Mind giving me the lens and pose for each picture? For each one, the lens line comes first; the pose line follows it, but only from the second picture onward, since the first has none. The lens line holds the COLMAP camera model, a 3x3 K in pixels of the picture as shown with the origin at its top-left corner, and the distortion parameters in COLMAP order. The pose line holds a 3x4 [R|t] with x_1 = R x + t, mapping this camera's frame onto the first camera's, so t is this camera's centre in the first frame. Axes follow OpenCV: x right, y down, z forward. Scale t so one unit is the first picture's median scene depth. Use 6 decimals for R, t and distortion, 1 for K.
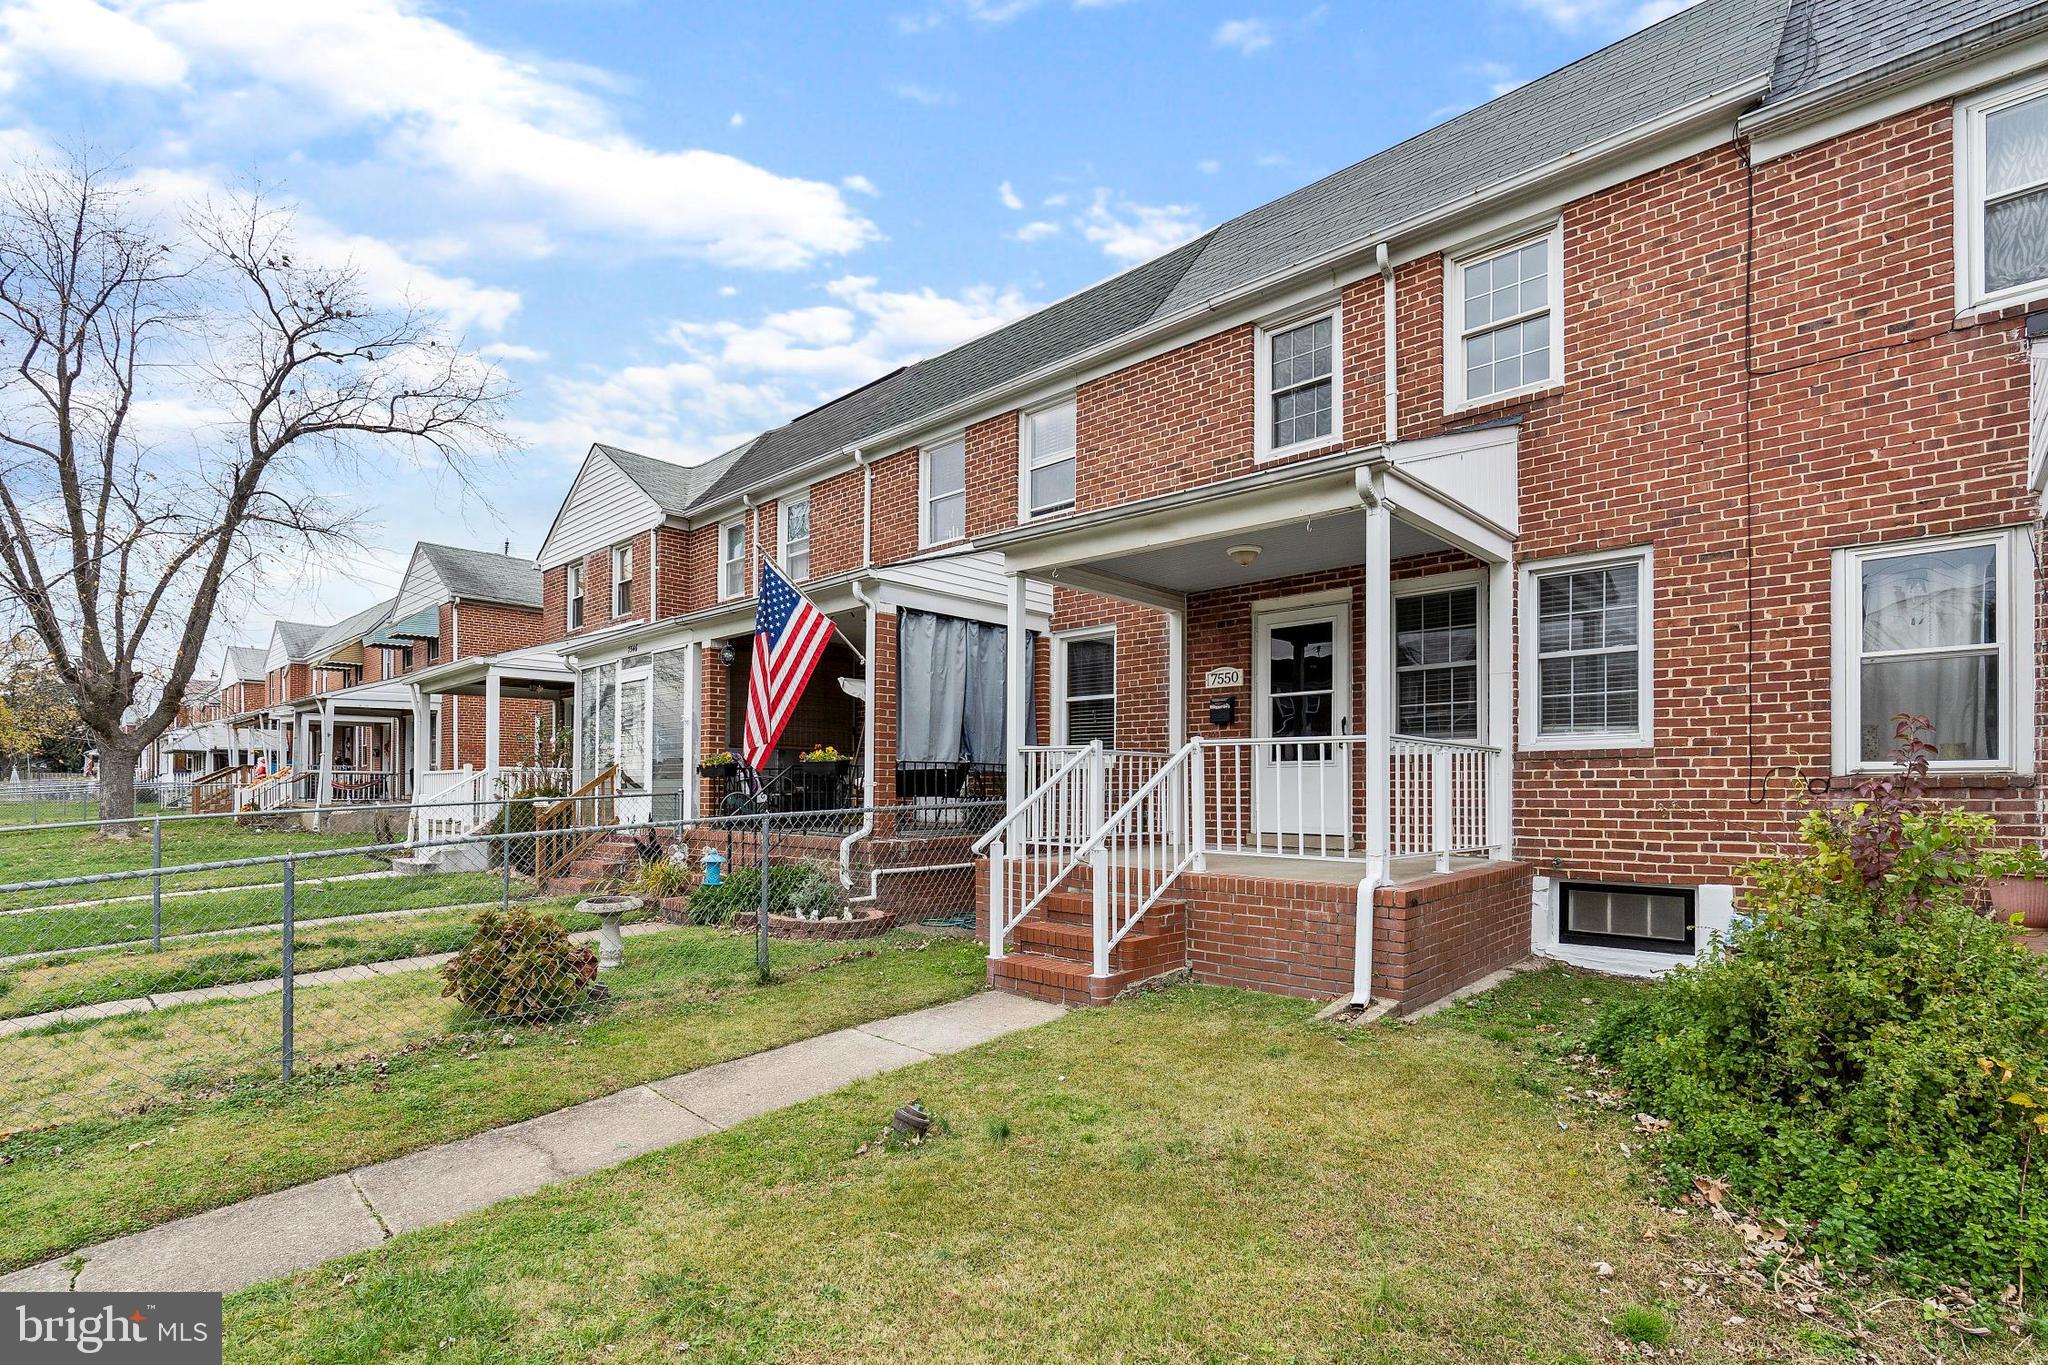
lens RADIAL K [[945.5, 0, 984.2], [0, 945.5, 770.3], [0, 0, 1]] dist [-0.000952, 0.001864]
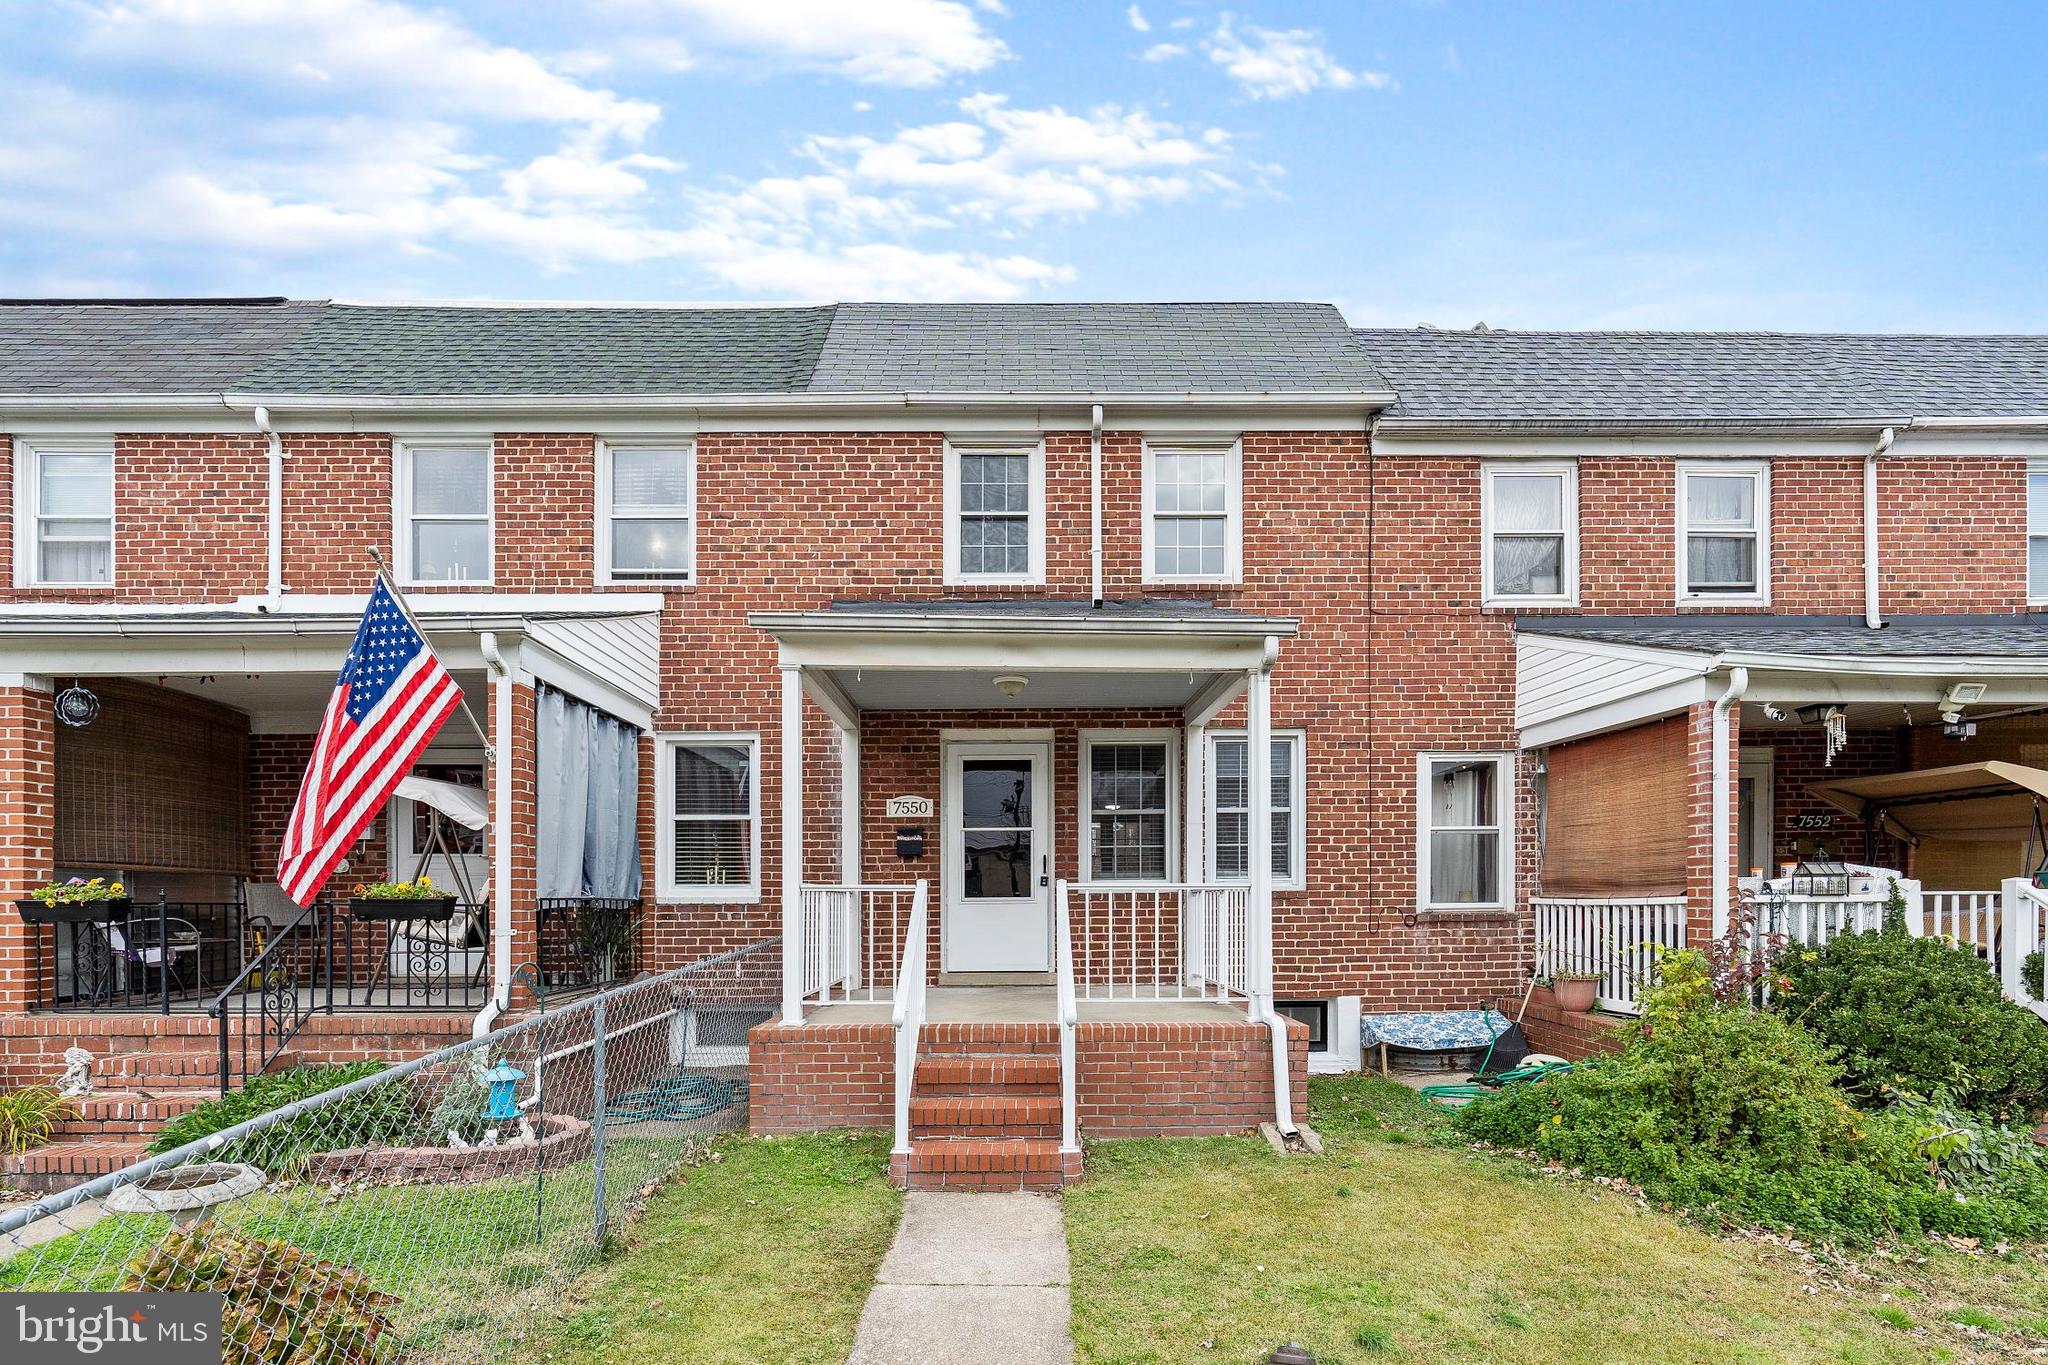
lens RADIAL K [[963.4, 0, 937.0], [0, 963.4, 905.7], [0, 0, 1]] dist [-0.003148, 0.000200]
pose [[0.717346, -0.006179, 0.696690, -0.535170], [-0.003859, 0.999910, 0.012842, -0.018283], [-0.696707, -0.011901, 0.717257, 0.417509]]
